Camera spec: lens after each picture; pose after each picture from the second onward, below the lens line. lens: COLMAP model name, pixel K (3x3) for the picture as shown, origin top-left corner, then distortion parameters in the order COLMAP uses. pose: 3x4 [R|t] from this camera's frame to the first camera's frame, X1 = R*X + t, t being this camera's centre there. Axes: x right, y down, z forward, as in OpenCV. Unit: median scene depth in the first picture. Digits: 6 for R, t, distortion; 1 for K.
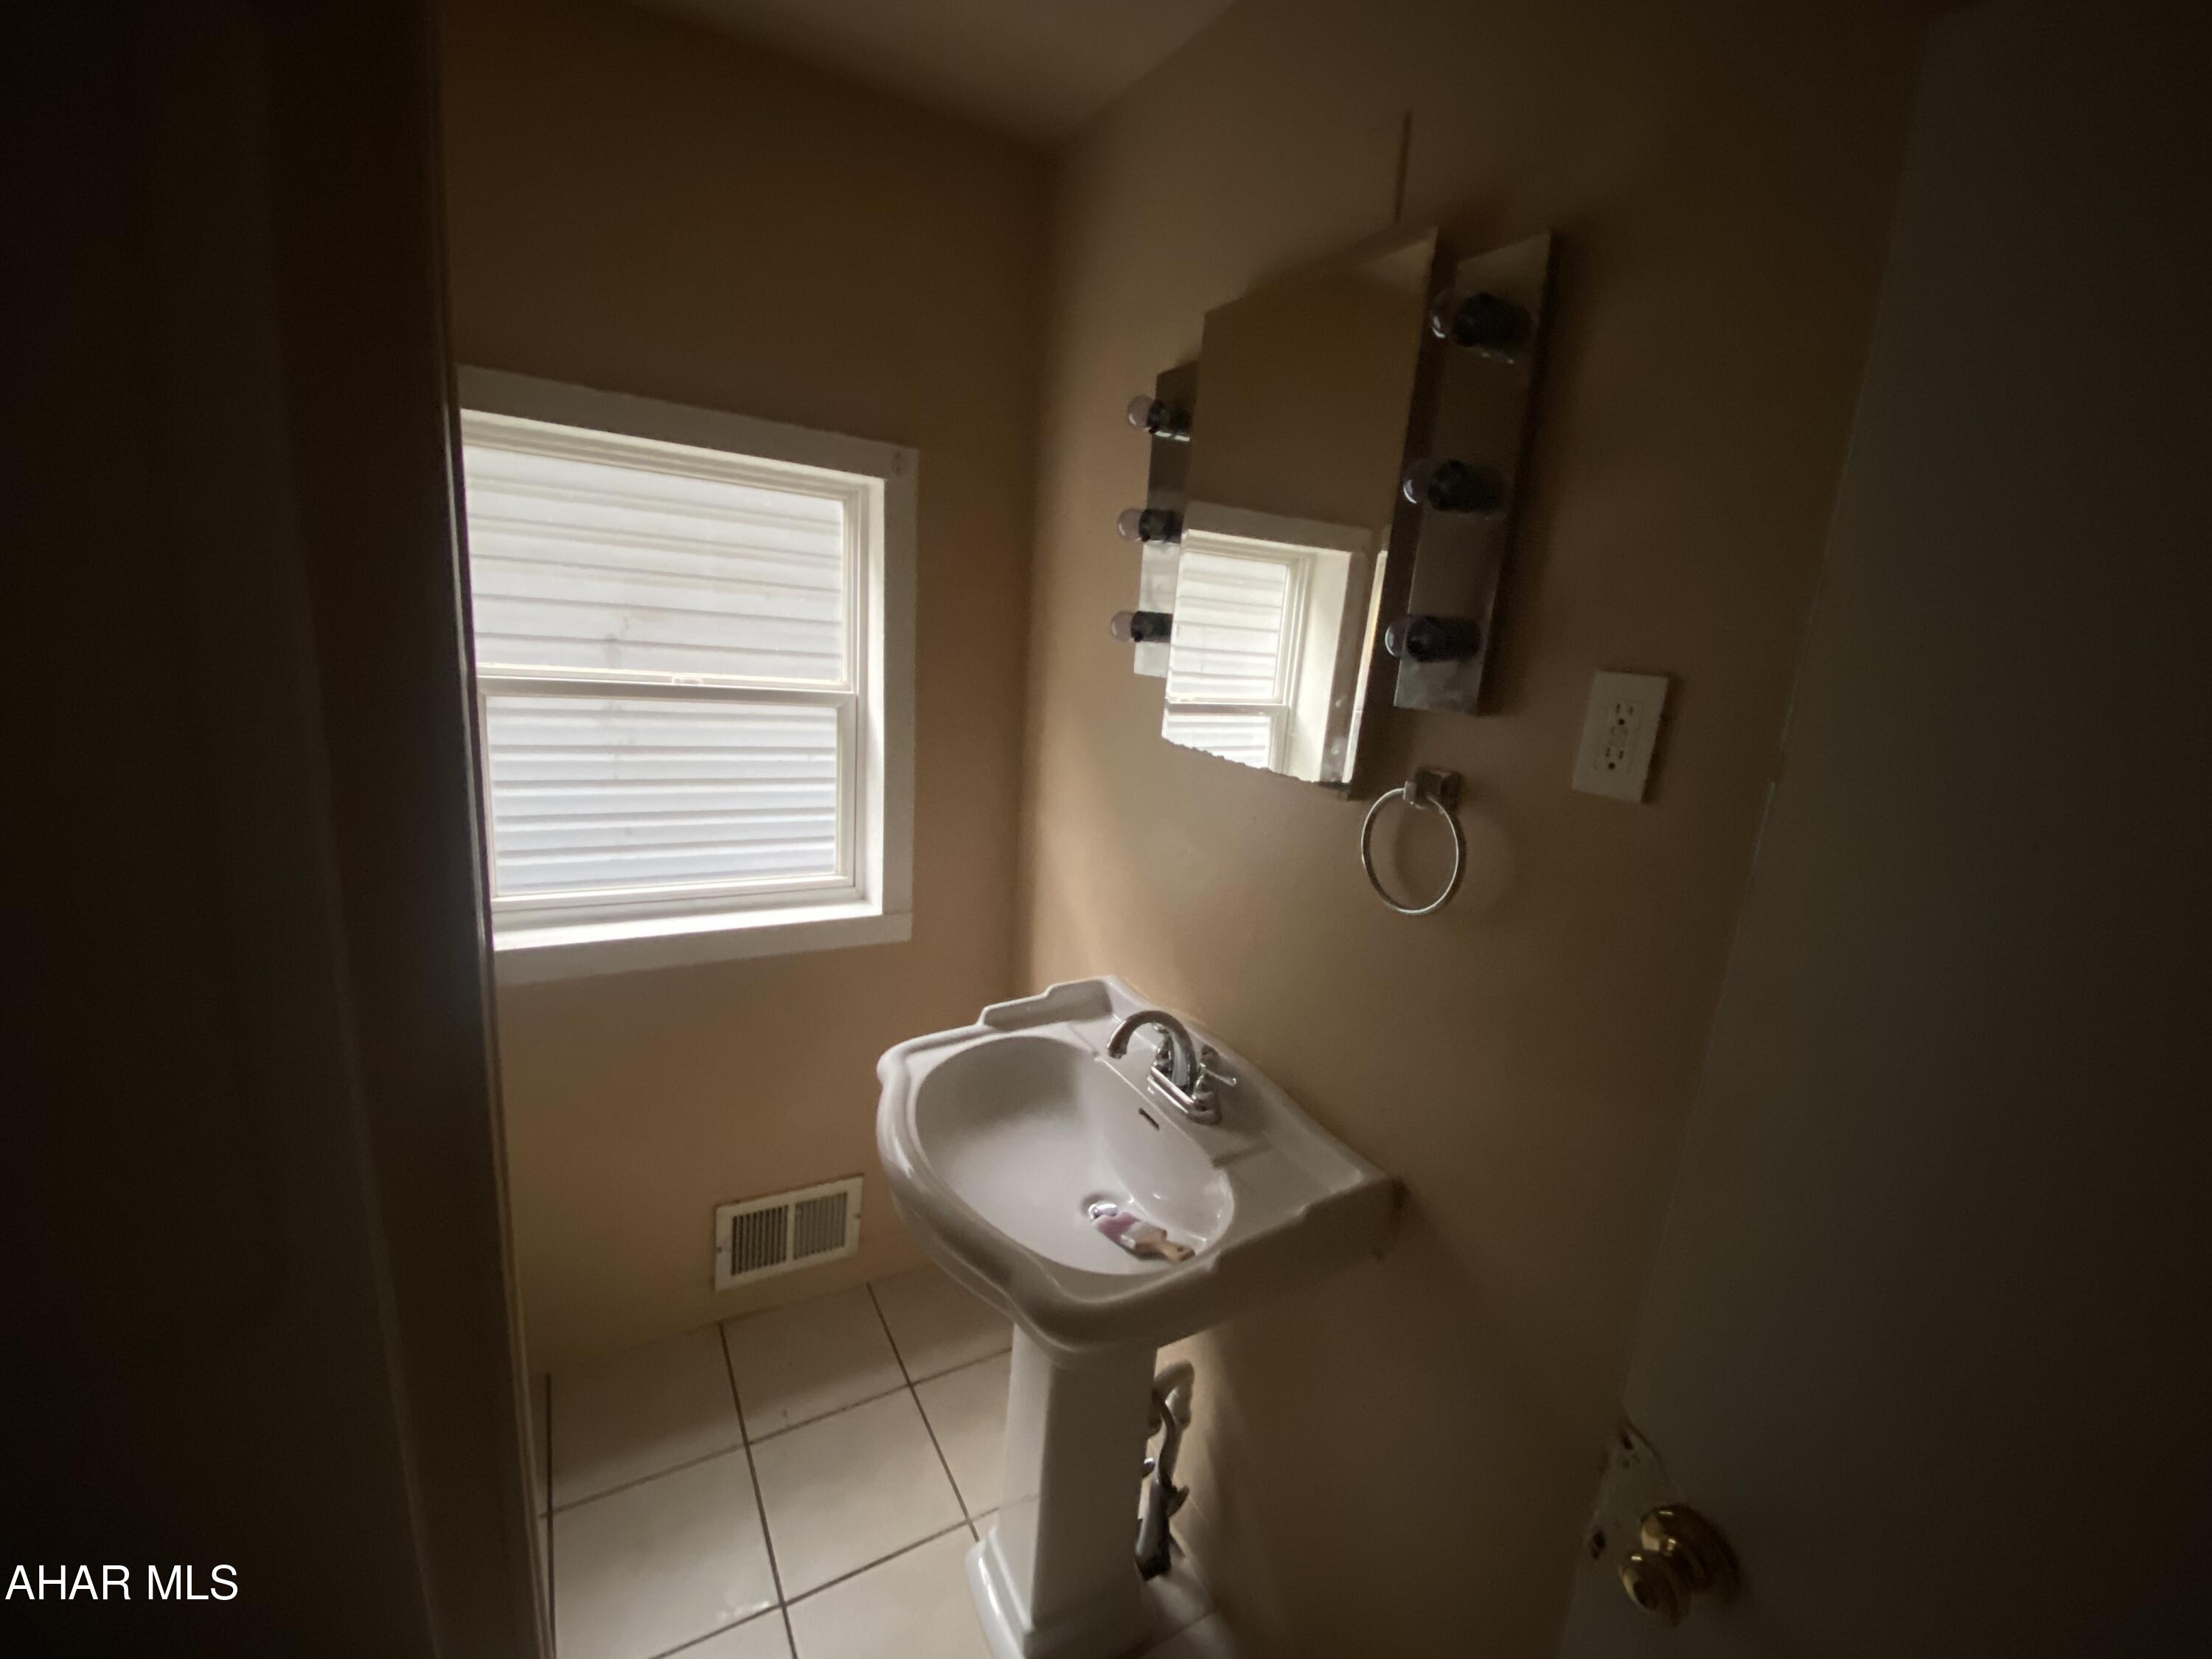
lens RADIAL K [[896.0, 0, 1106.0], [0, 896.0, 829.5], [0, 0, 1]] dist [0.035585, -0.027803]
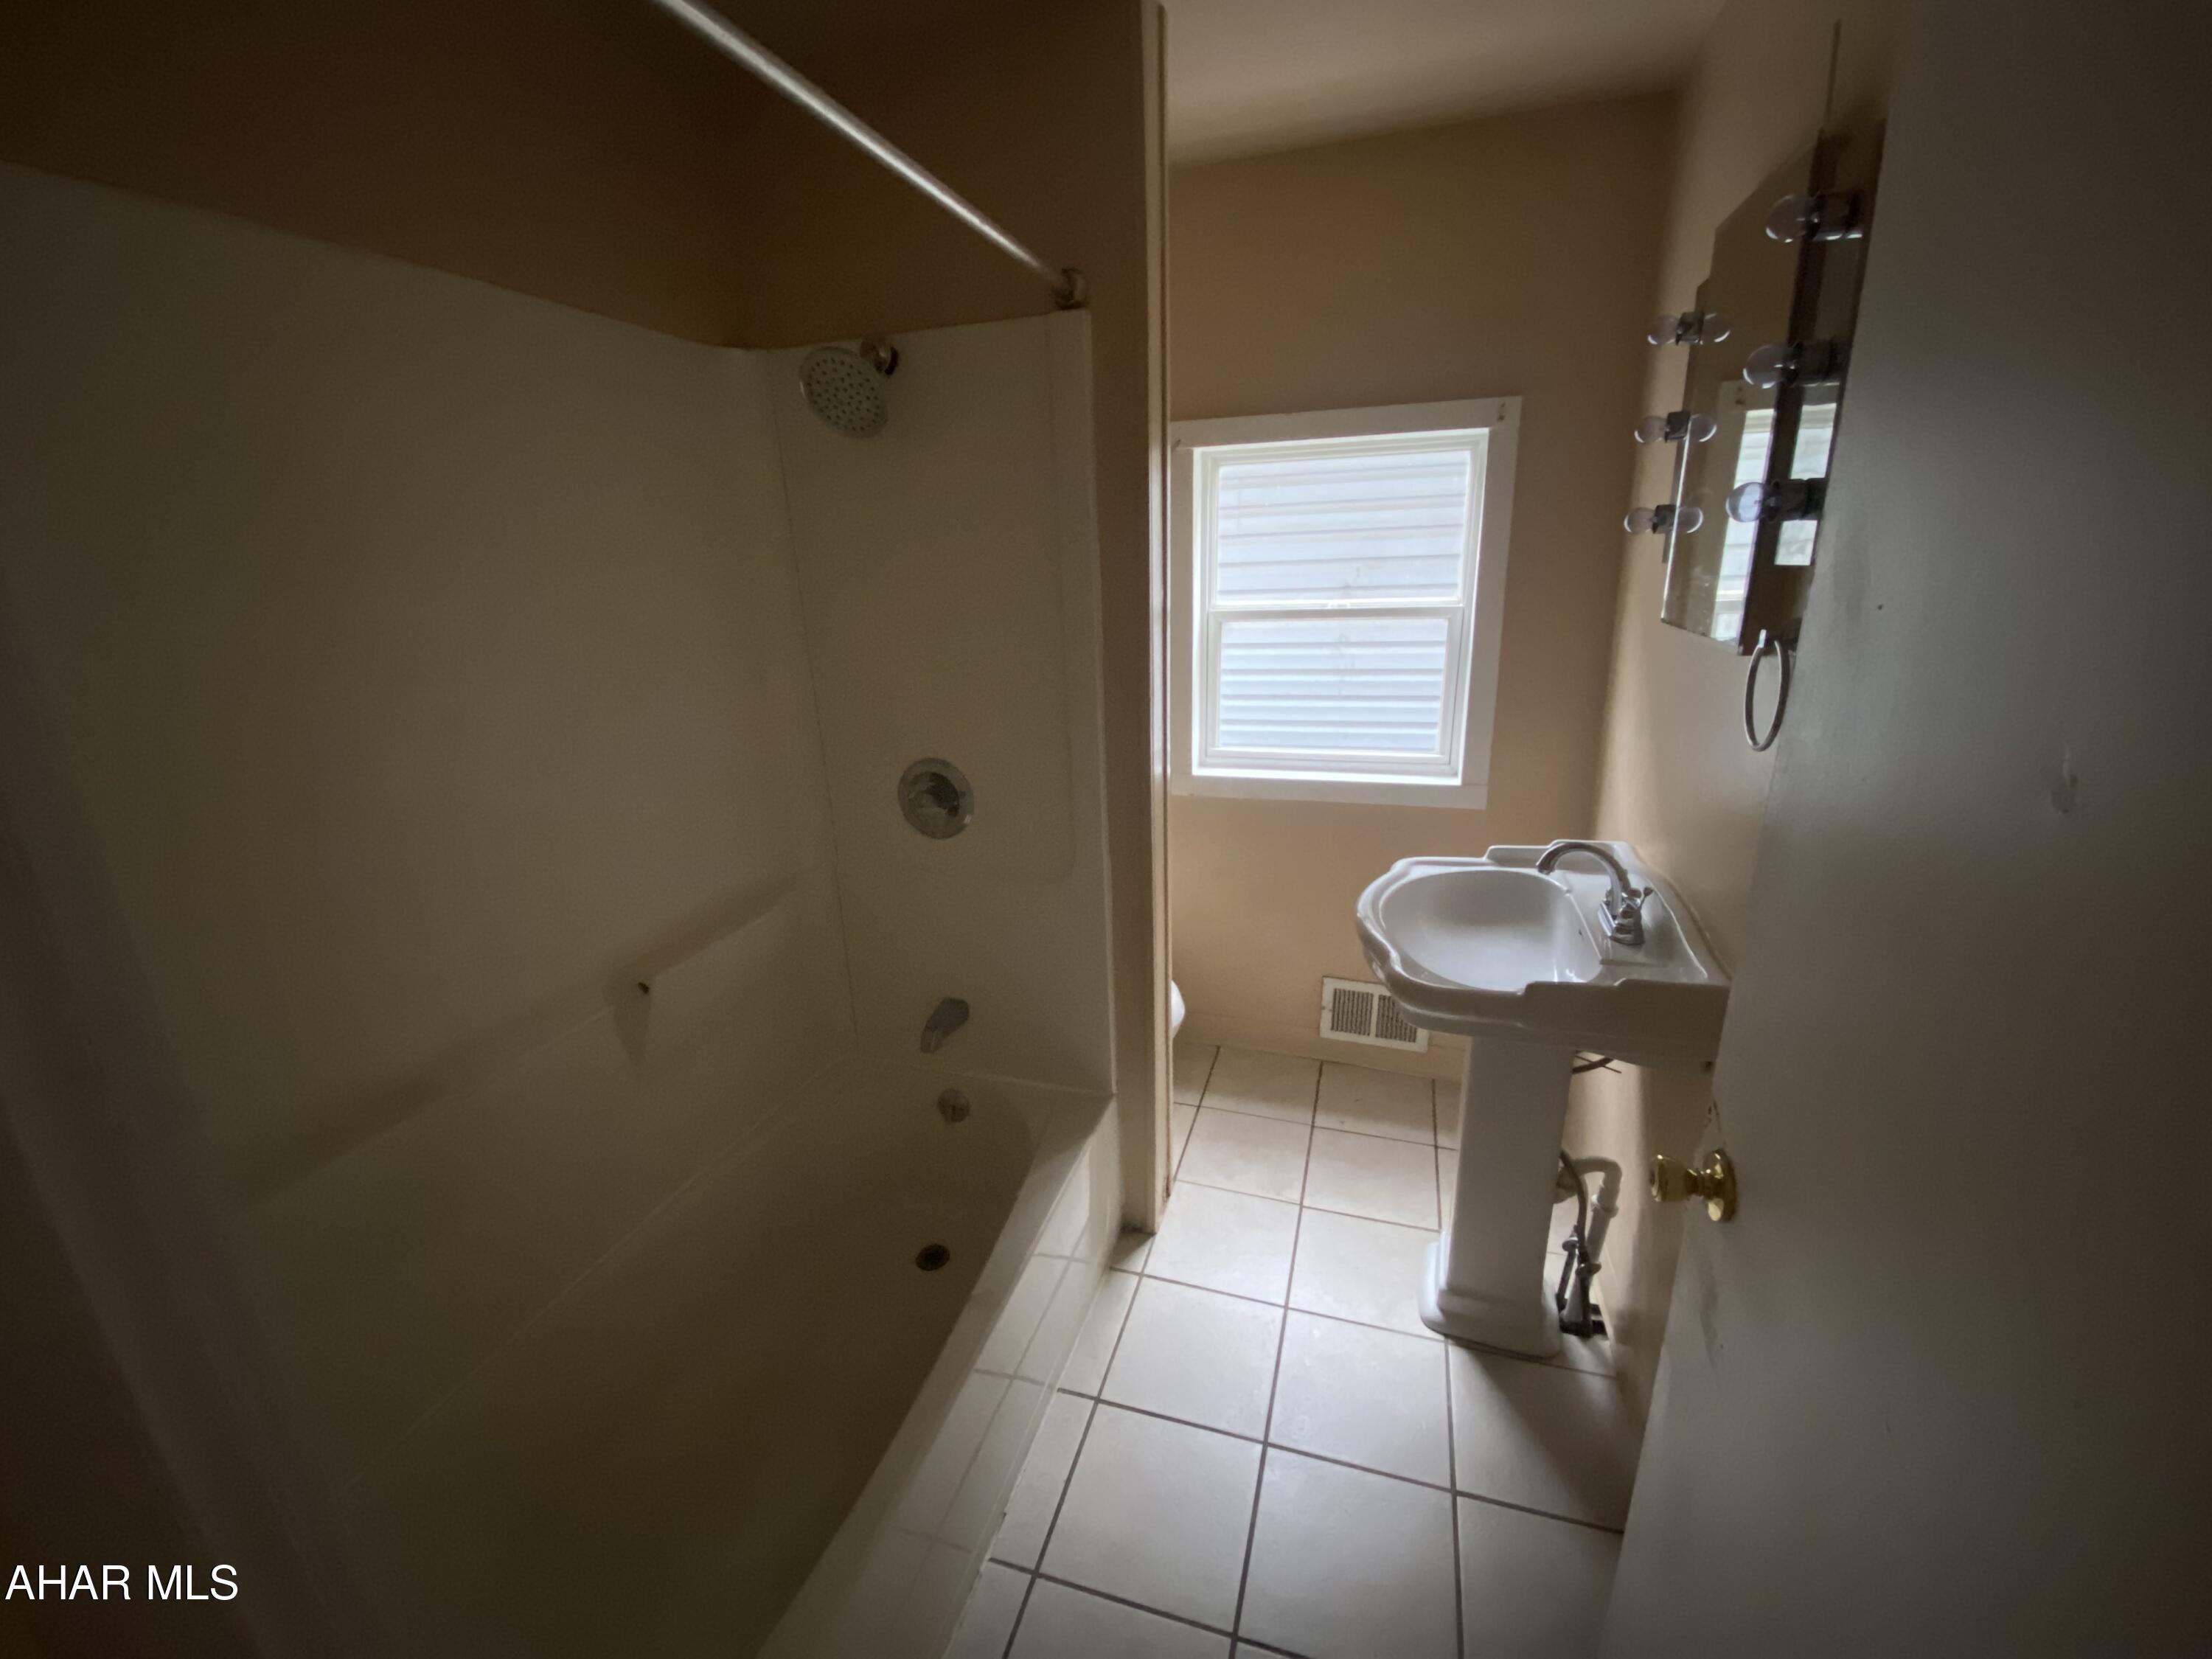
lens RADIAL K [[896.0, 0, 1106.0], [0, 896.0, 829.5], [0, 0, 1]] dist [0.035585, -0.027803]
pose [[0.663308, 0.120540, -0.738574, 0.385135], [-0.086662, 0.992675, 0.084181, 0.101111], [0.743311, 0.008168, 0.668896, -0.221284]]
